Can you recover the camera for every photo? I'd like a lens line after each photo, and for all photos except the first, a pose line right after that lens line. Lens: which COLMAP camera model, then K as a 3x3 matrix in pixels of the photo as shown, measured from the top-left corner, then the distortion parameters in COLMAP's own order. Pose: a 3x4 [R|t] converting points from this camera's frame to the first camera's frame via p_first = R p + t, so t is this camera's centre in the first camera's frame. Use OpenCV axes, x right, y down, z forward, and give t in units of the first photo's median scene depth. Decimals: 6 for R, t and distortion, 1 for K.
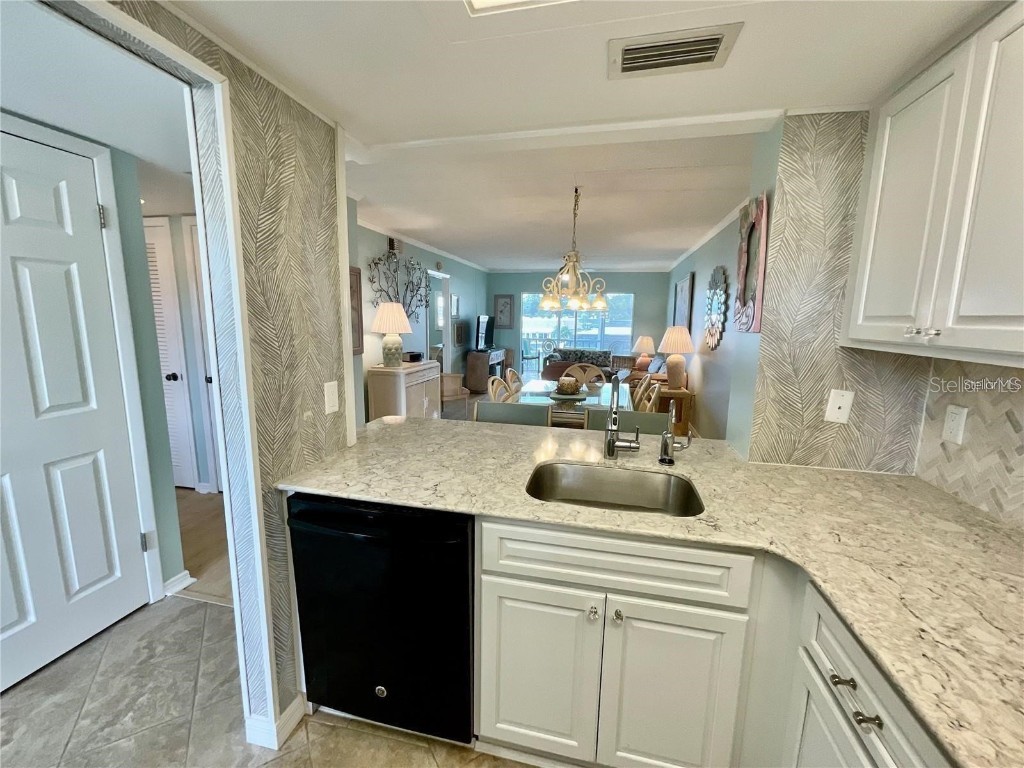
lens RADIAL K [[416.6, 0, 512.8], [0, 416.6, 385.4], [0, 0, 1]] dist [-0.001994, 0.000114]
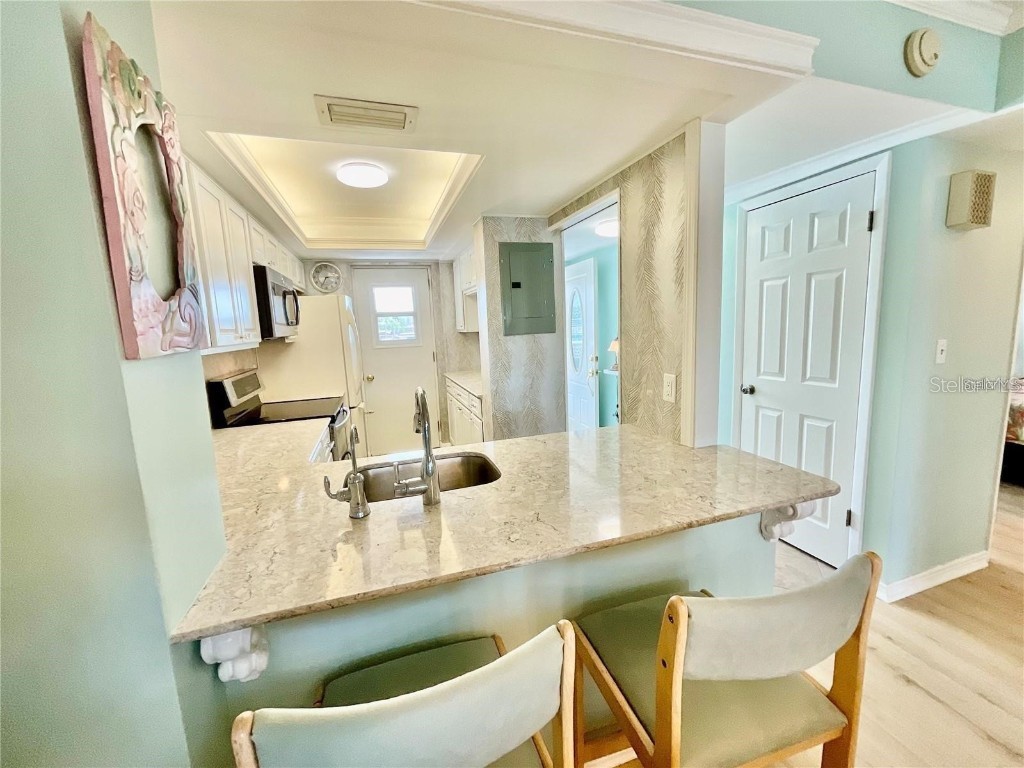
lens RADIAL K [[416.6, 0, 512.8], [0, 416.6, 385.4], [0, 0, 1]] dist [-0.001994, 0.000114]
pose [[-0.856819, 0.096890, -0.506433, 0.642090], [-0.053045, 0.960411, 0.273489, -0.342688], [0.512882, 0.261194, -0.817759, 2.229182]]
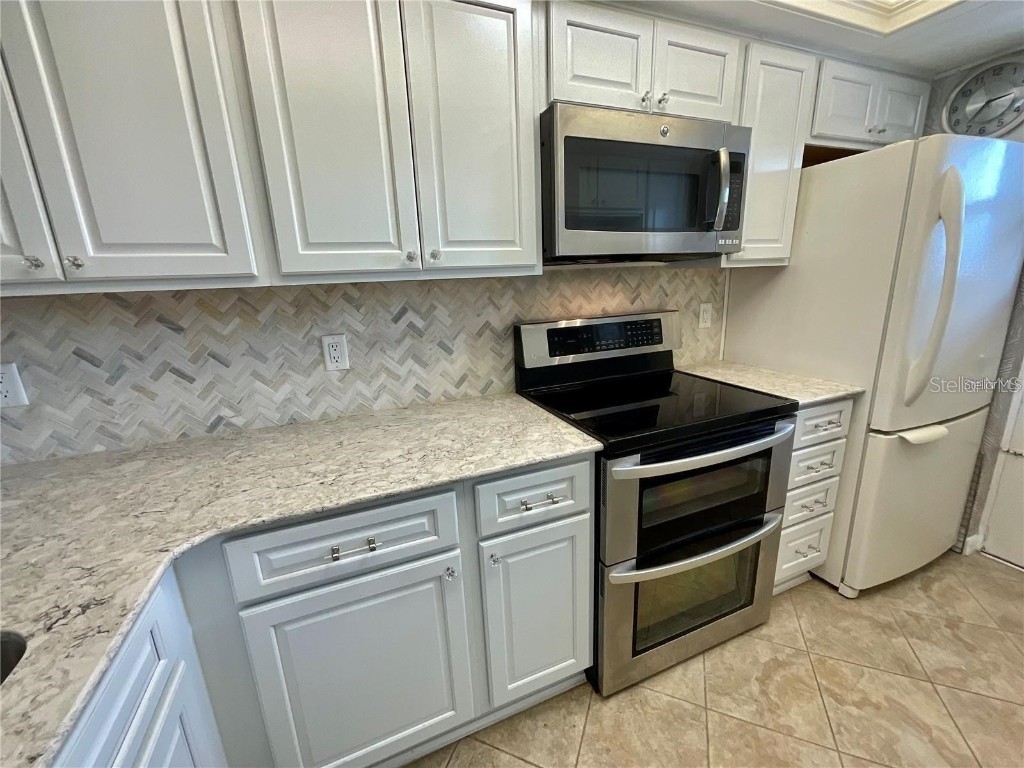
lens RADIAL K [[418.1, 0, 510.3], [0, 418.1, 382.1], [0, 0, 1]] dist [-0.002404, -0.000420]
pose [[-0.577967, -0.193444, 0.792801, -0.215824], [0.159563, 0.925958, 0.342259, -0.042027], [-0.800309, 0.324316, -0.504306, 0.659804]]
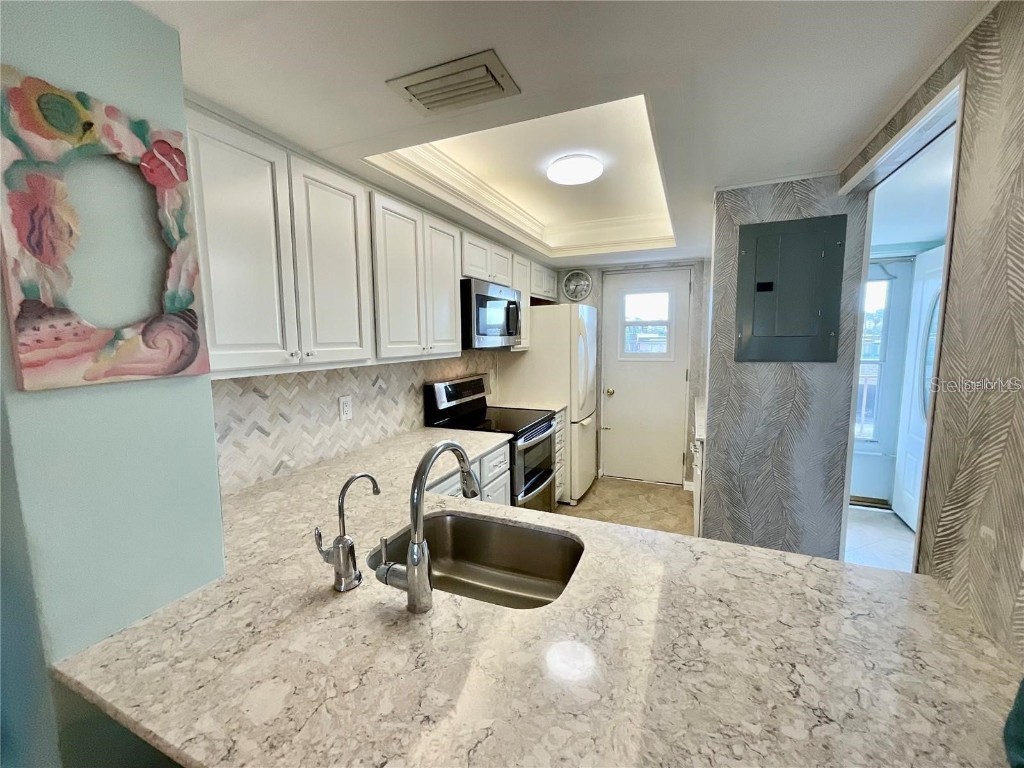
lens RADIAL K [[418.9, 0, 512.0], [0, 418.9, 384.0], [0, 0, 1]] dist [-0.000015, 0.000098]
pose [[-0.984140, -0.025939, 0.175484, 0.037258], [0.023038, 0.962184, 0.271425, -0.341481], [-0.175889, 0.271163, -0.946326, 1.913071]]
